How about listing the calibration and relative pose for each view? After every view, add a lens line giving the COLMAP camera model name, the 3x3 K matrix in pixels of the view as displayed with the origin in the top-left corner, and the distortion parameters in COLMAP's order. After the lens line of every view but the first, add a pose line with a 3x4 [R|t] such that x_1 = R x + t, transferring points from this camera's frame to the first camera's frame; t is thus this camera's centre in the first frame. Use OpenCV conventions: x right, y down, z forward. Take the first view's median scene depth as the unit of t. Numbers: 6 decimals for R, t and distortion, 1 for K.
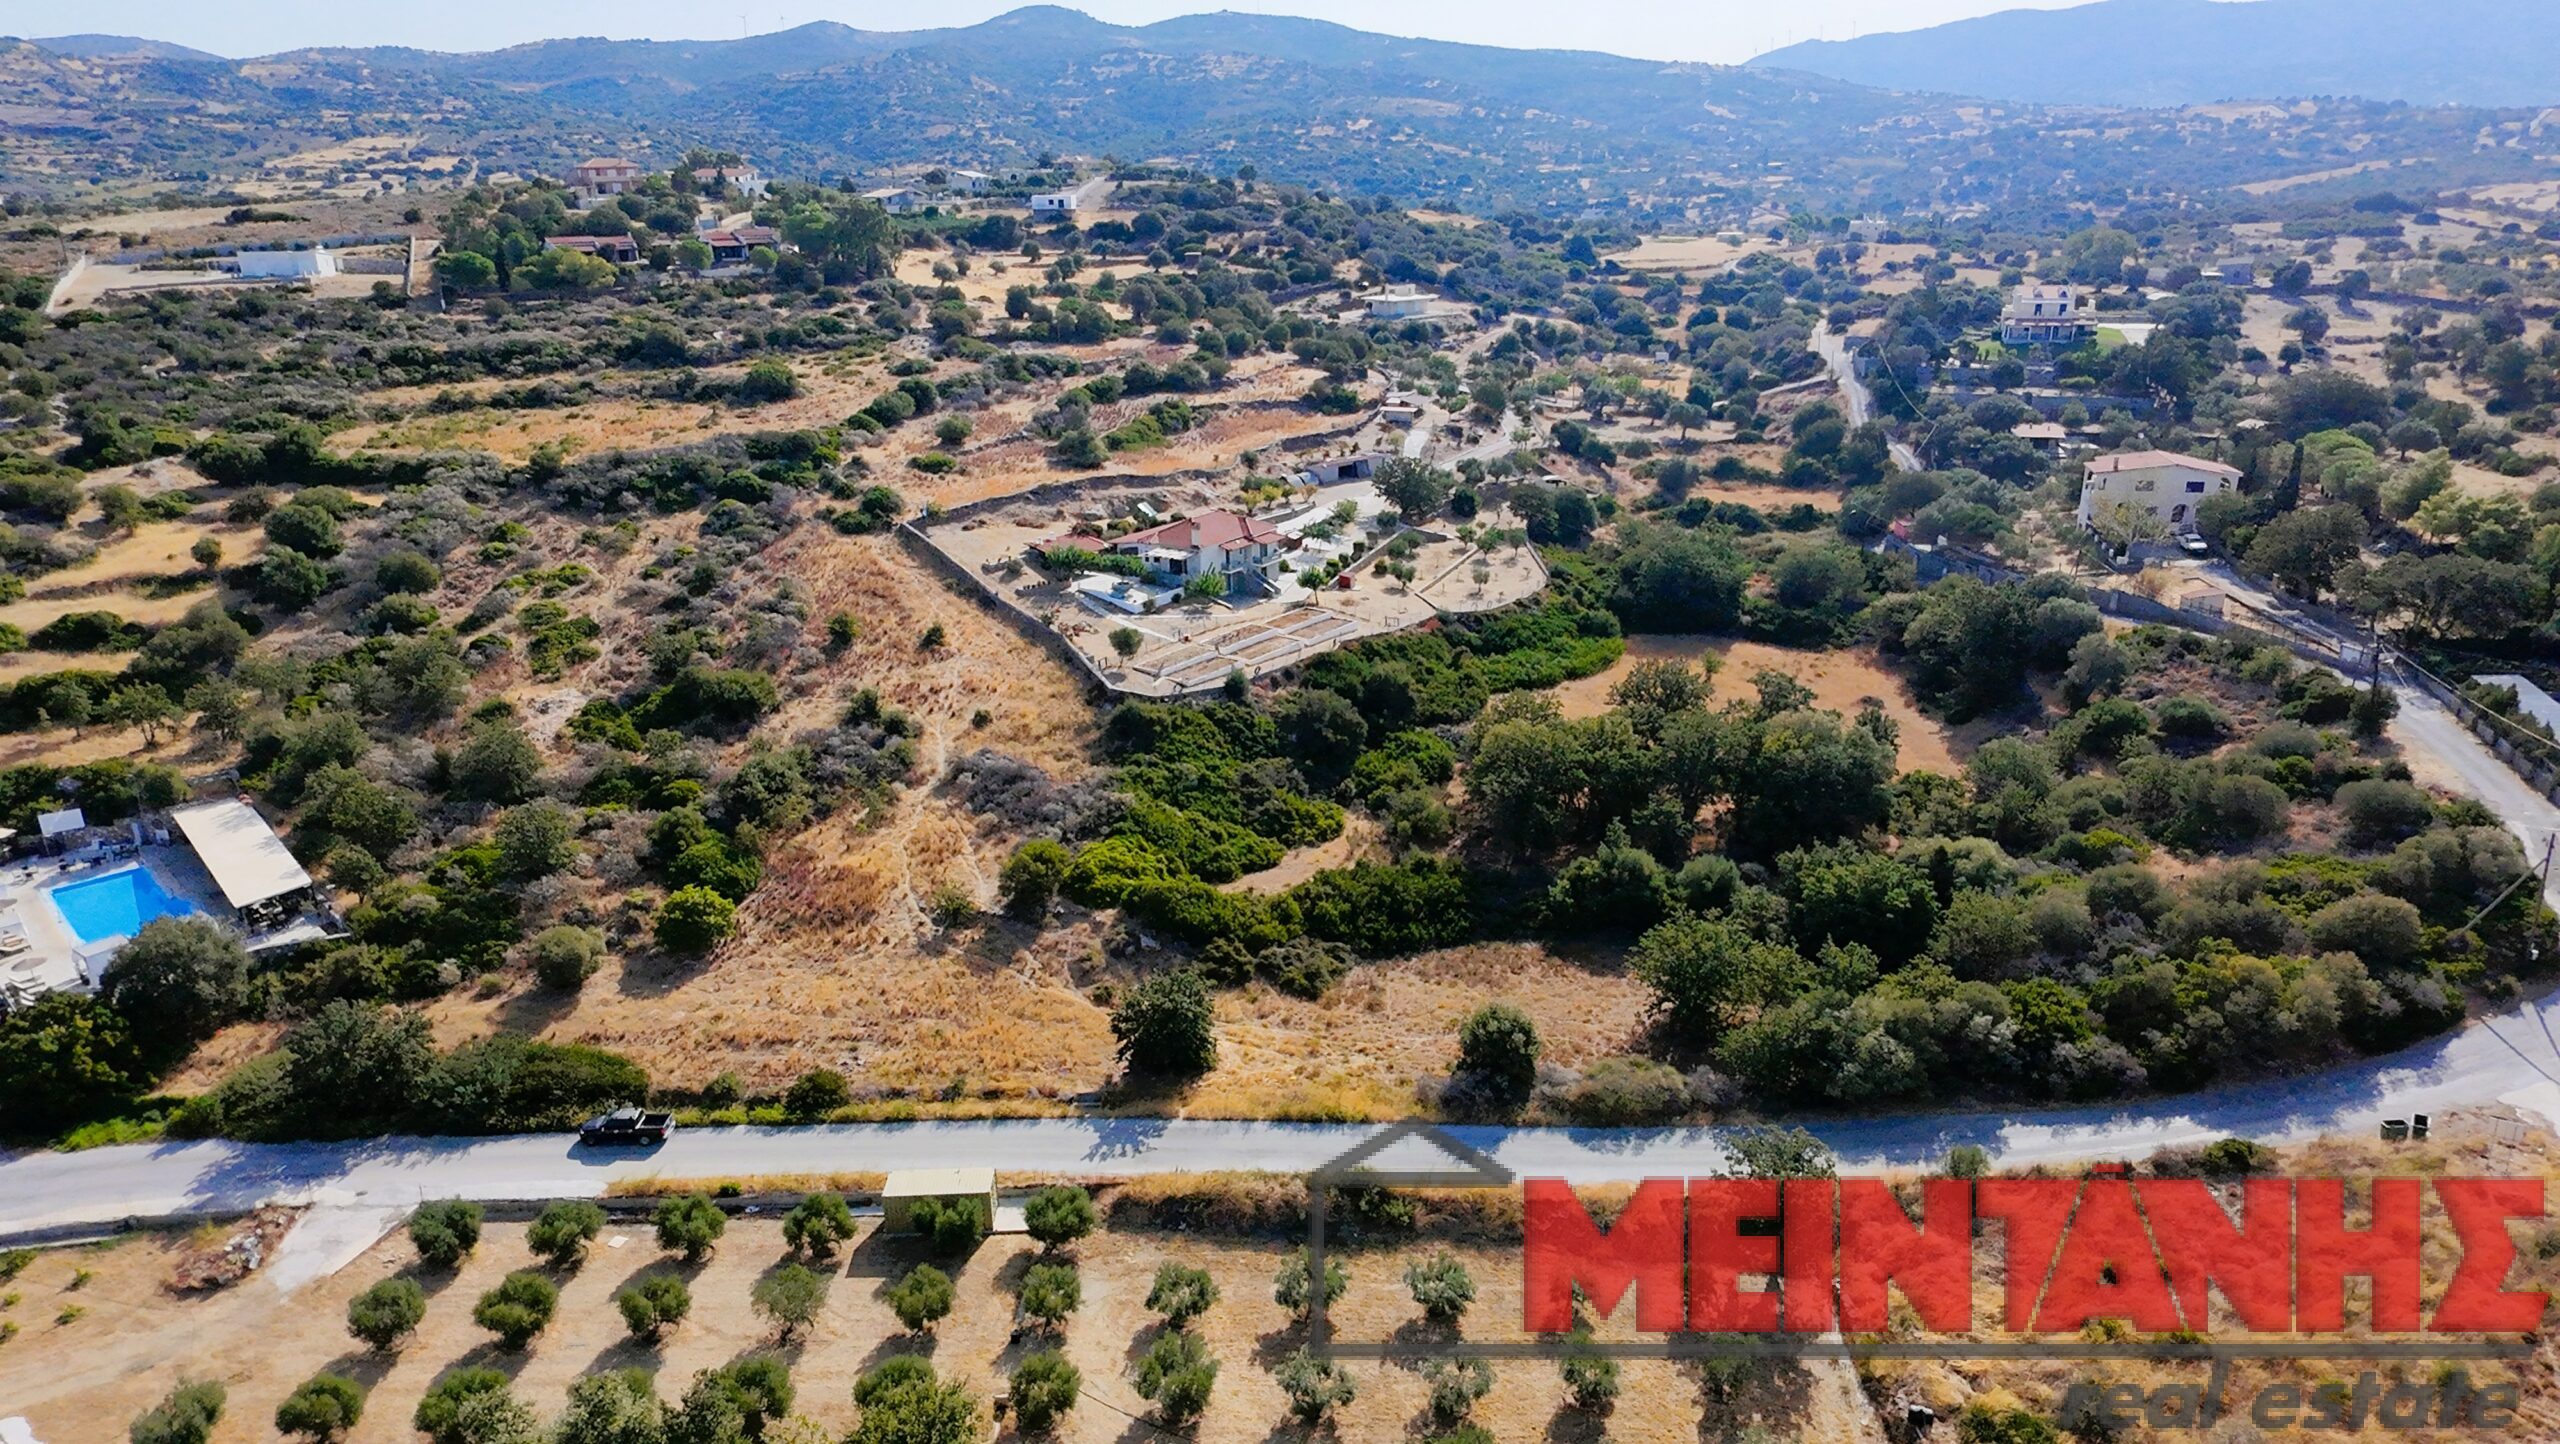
lens RADIAL K [[1646.5, 0, 1304.4], [0, 1646.5, 722.0], [0, 0, 1]] dist [-0.001586, 0.000201]
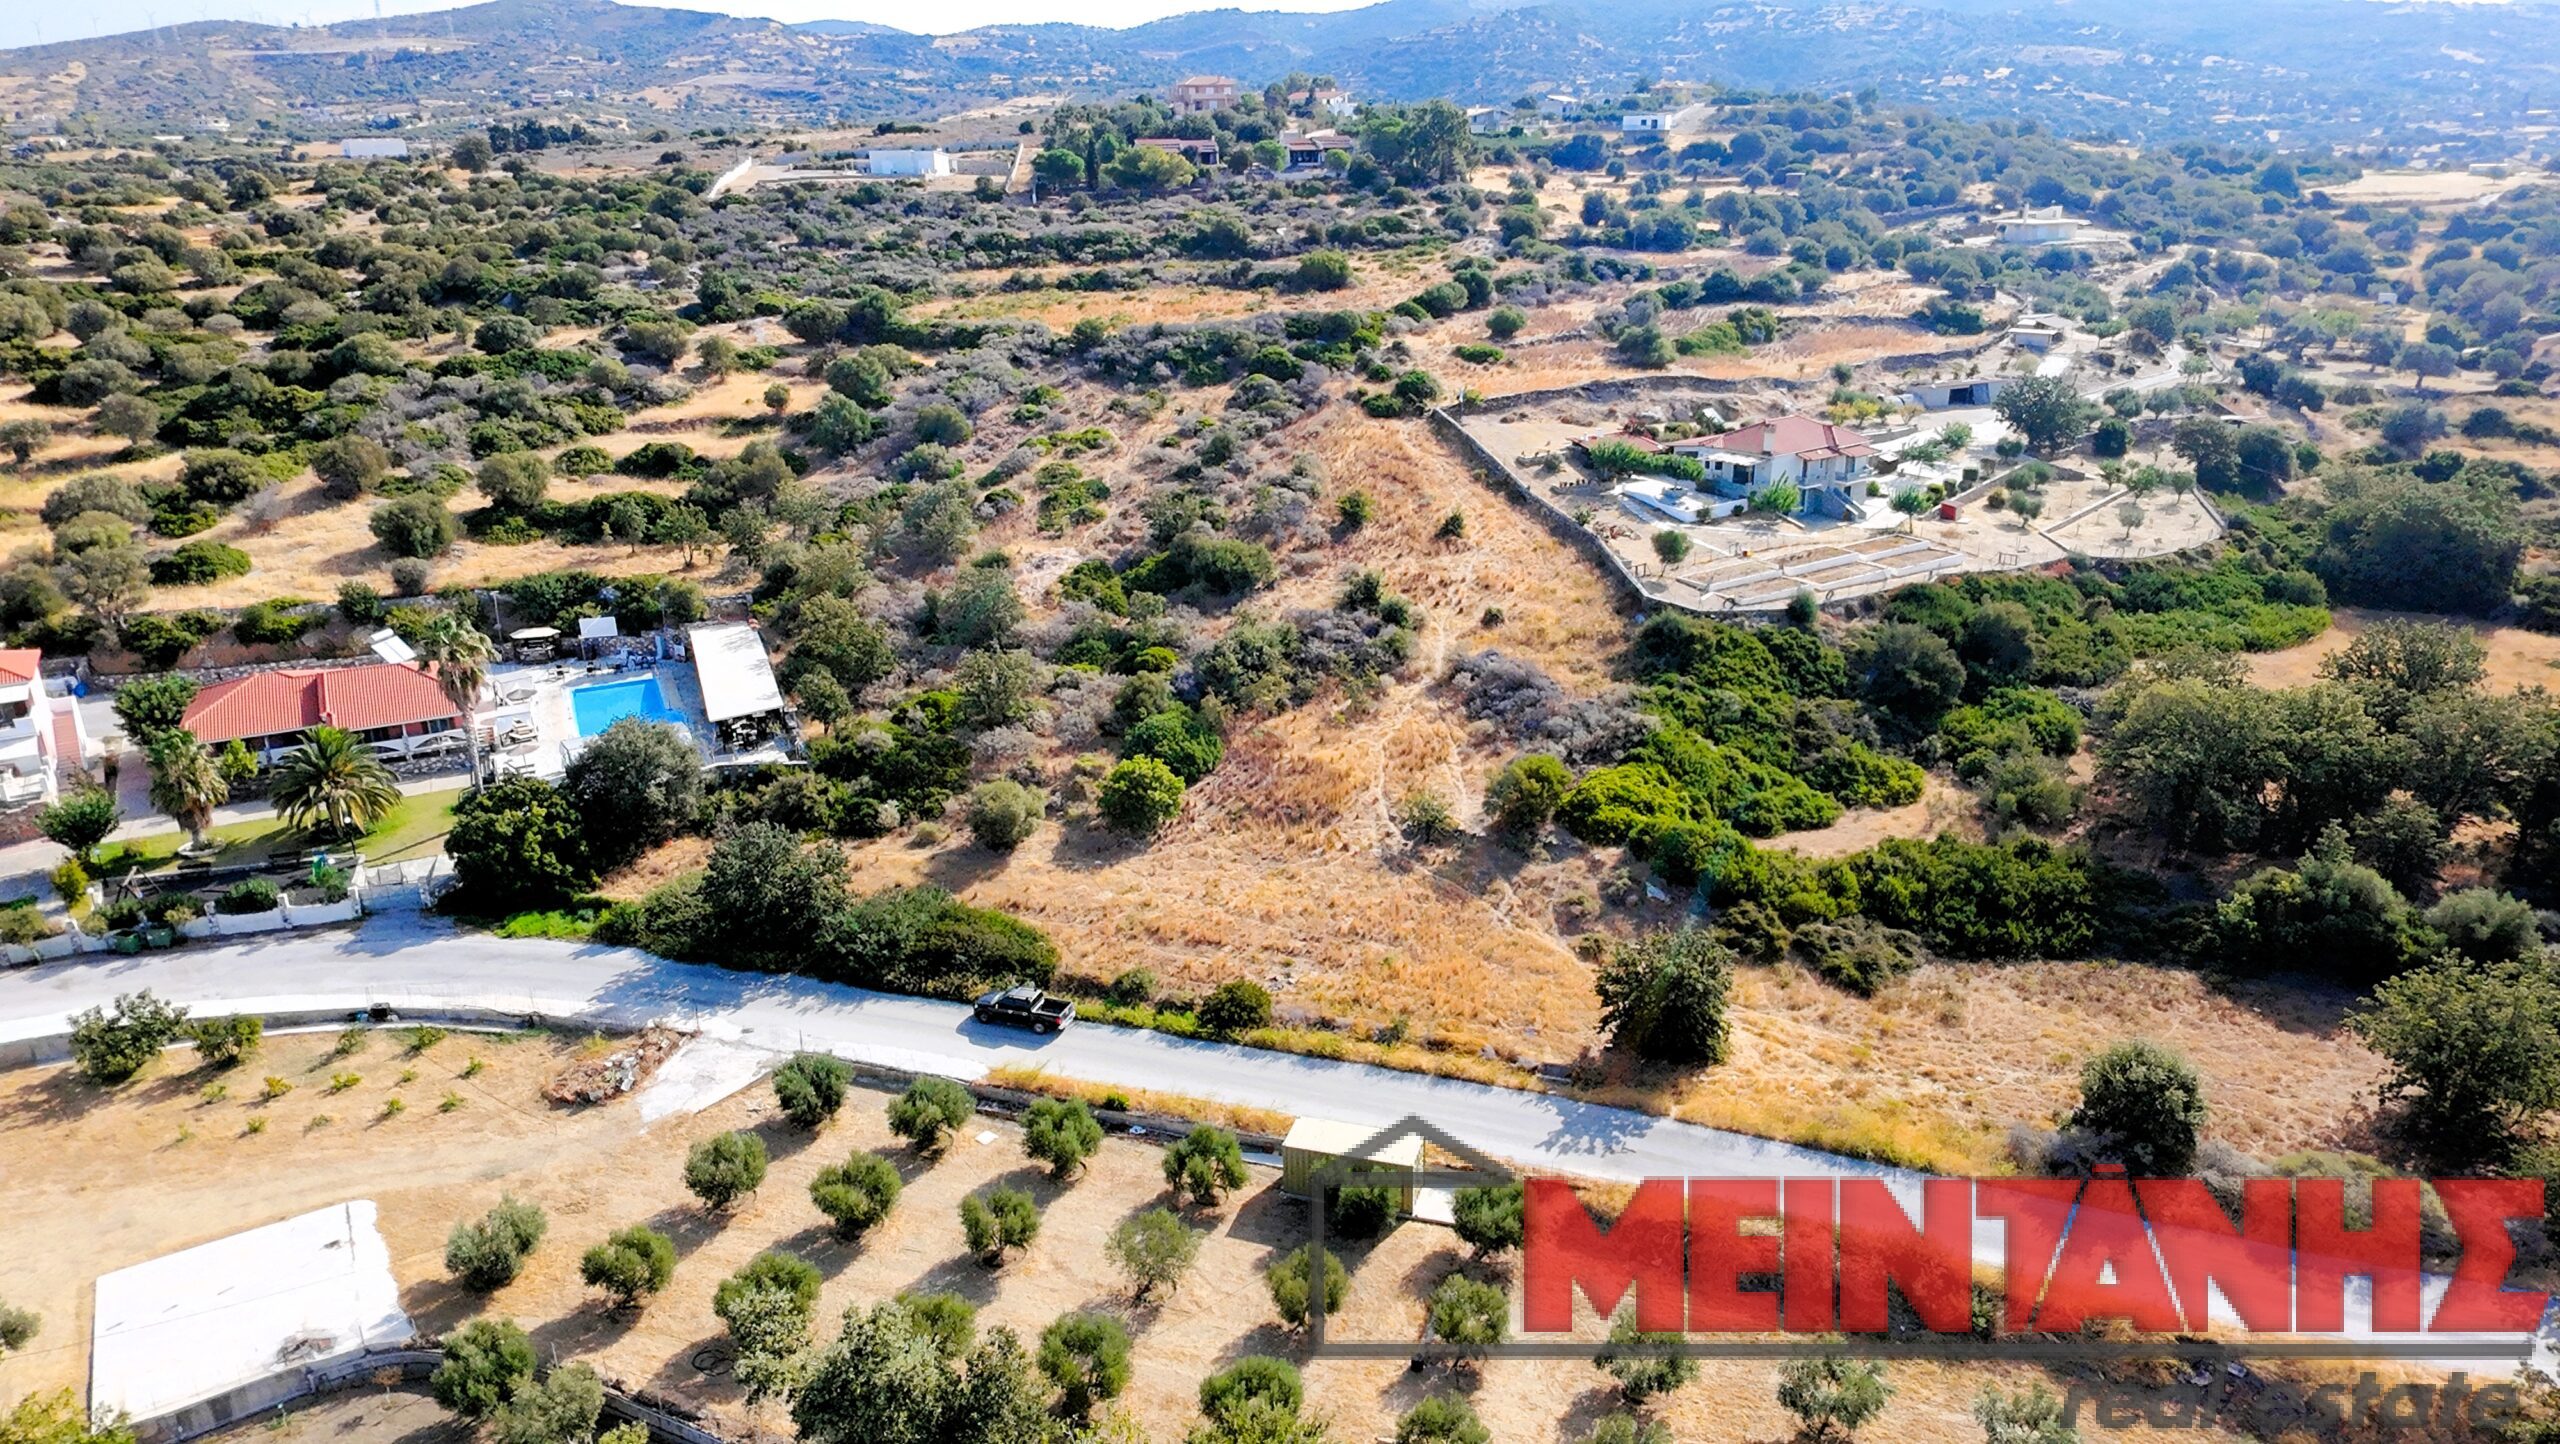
lens RADIAL K [[1643.2, 0, 1299.4], [0, 1643.2, 727.4], [0, 0, 1]] dist [-0.006651, 0.030837]
pose [[0.941709, 0.112352, -0.317113, -0.010181], [-0.106404, 0.993668, 0.036071, 0.031669], [0.319157, -0.000226, 0.947702, 0.137430]]
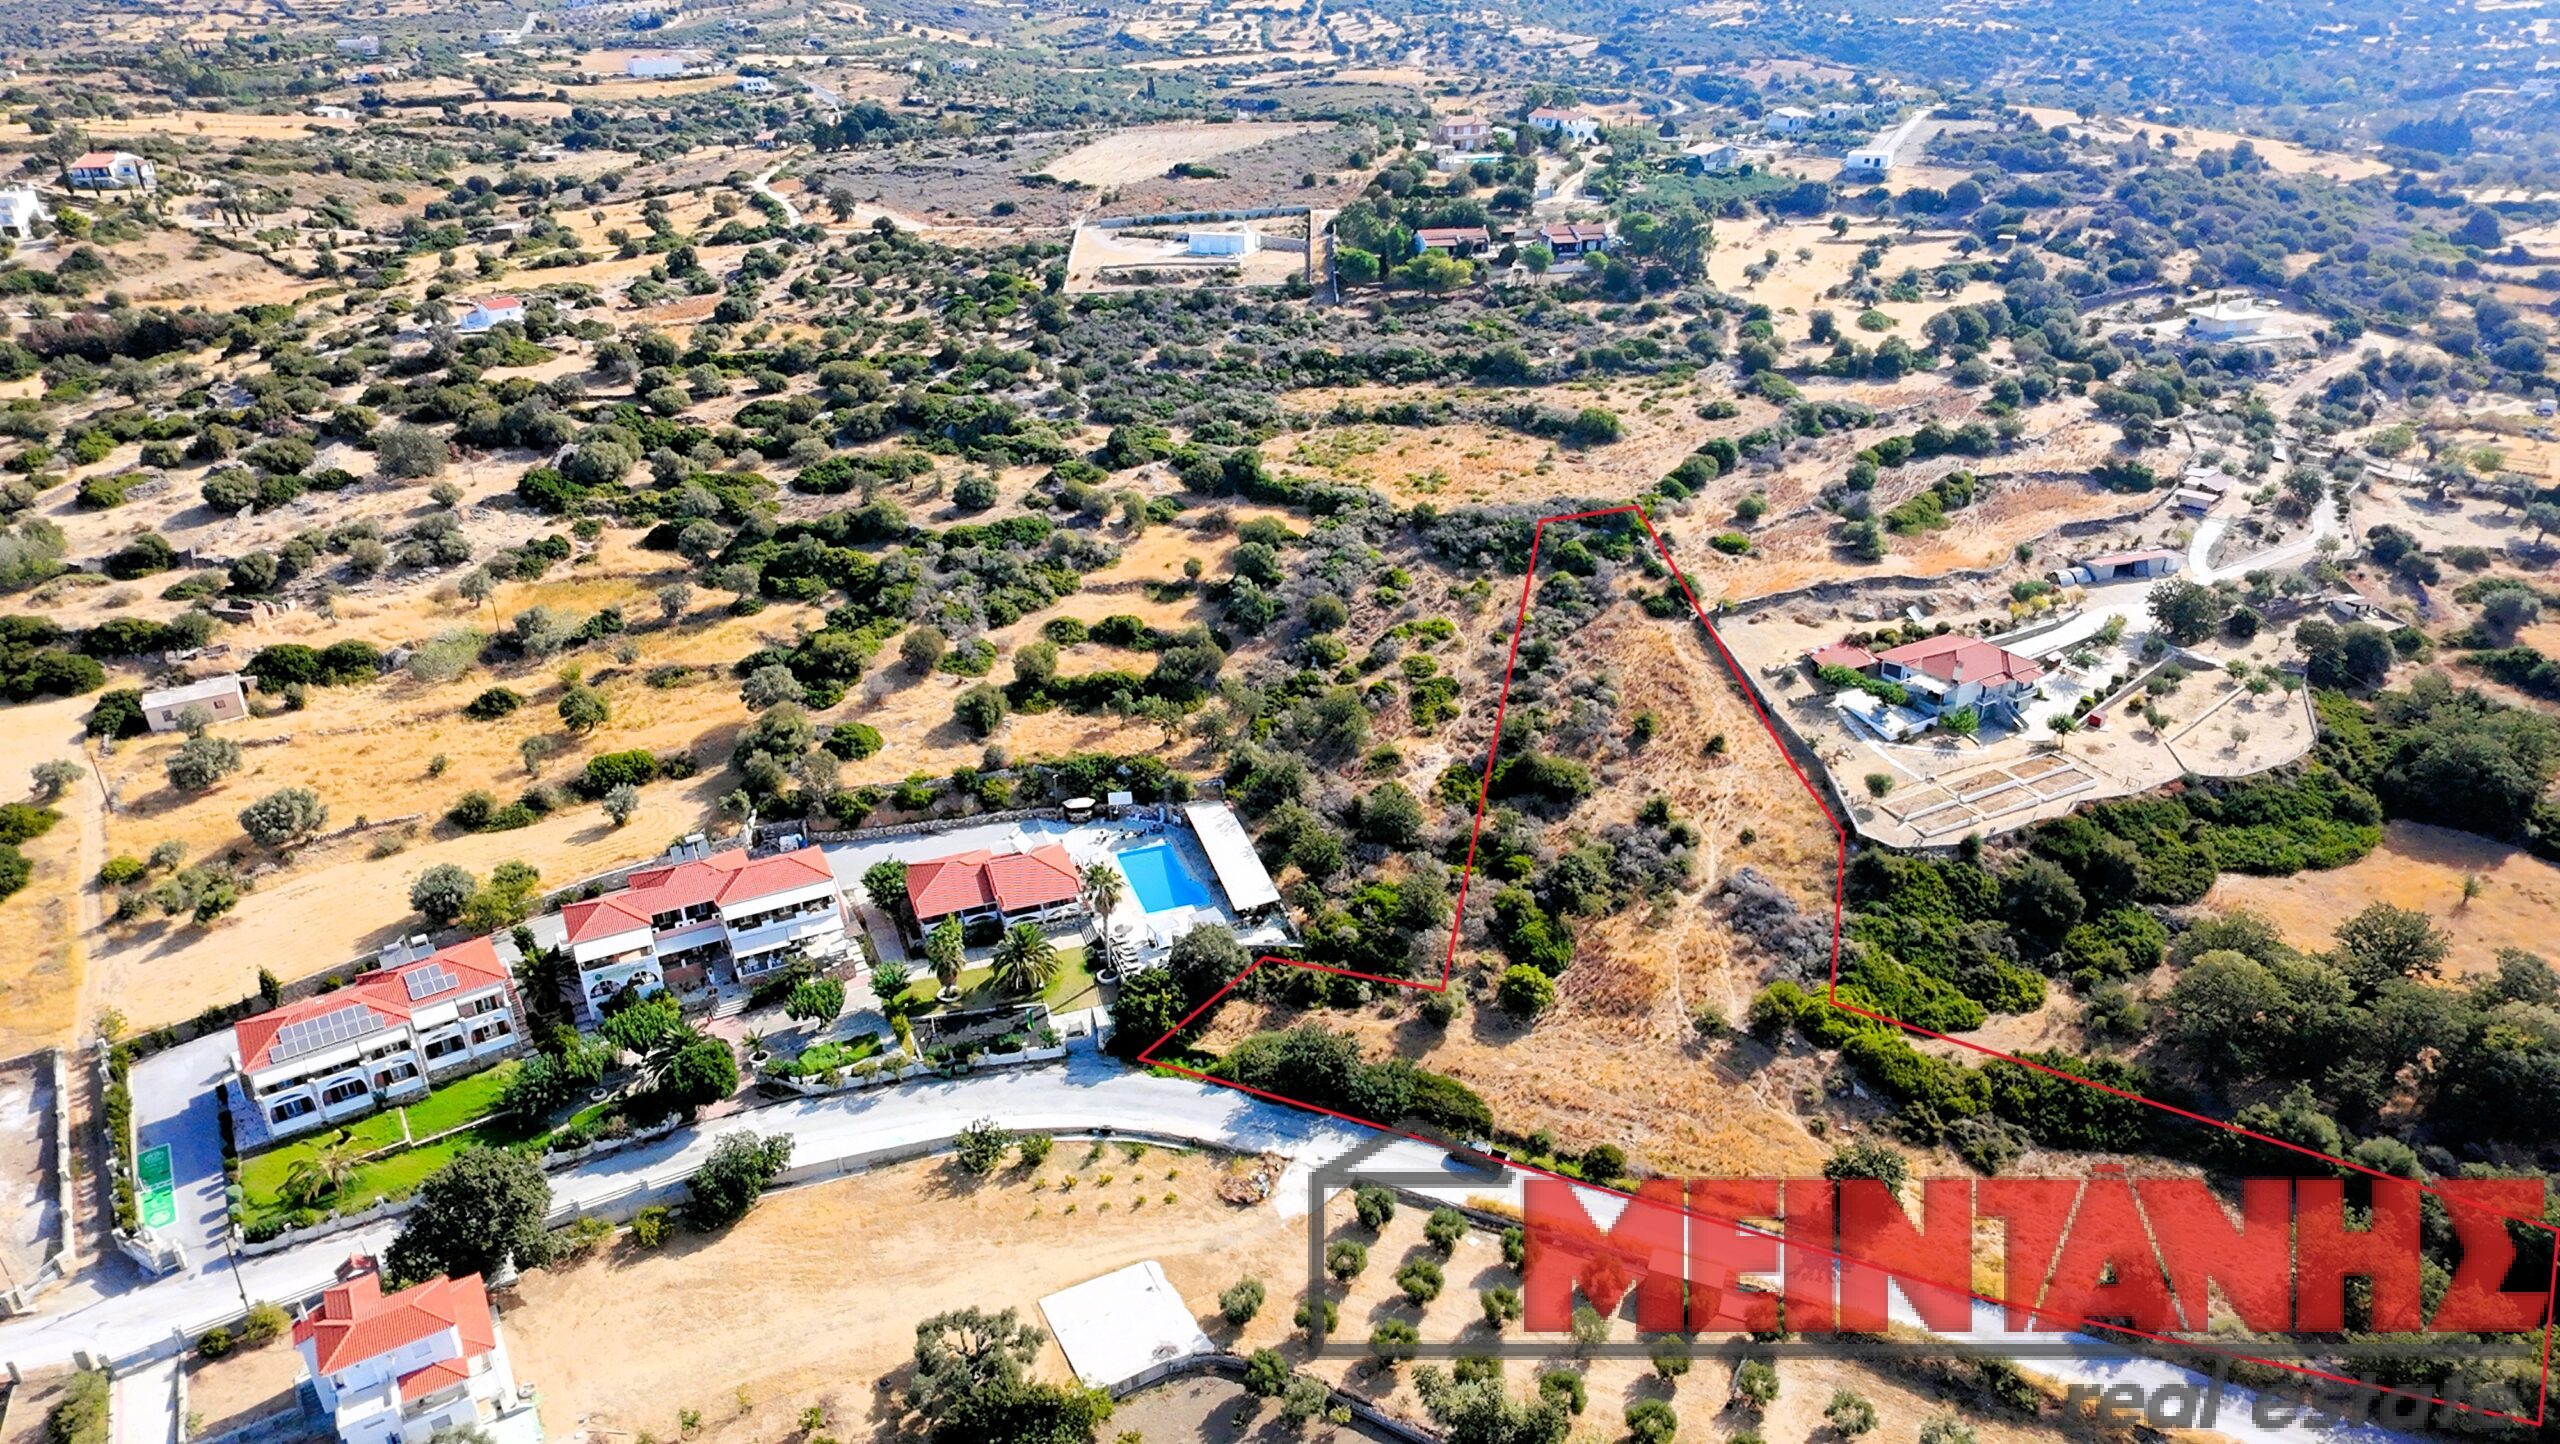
lens RADIAL K [[1643.2, 0, 1299.4], [0, 1643.2, 727.4], [0, 0, 1]] dist [-0.006651, 0.030837]
pose [[0.903059, 0.184092, -0.388066, -0.032547], [-0.134695, 0.979296, 0.151116, -0.203789], [0.407851, -0.084197, 0.909158, -0.233233]]
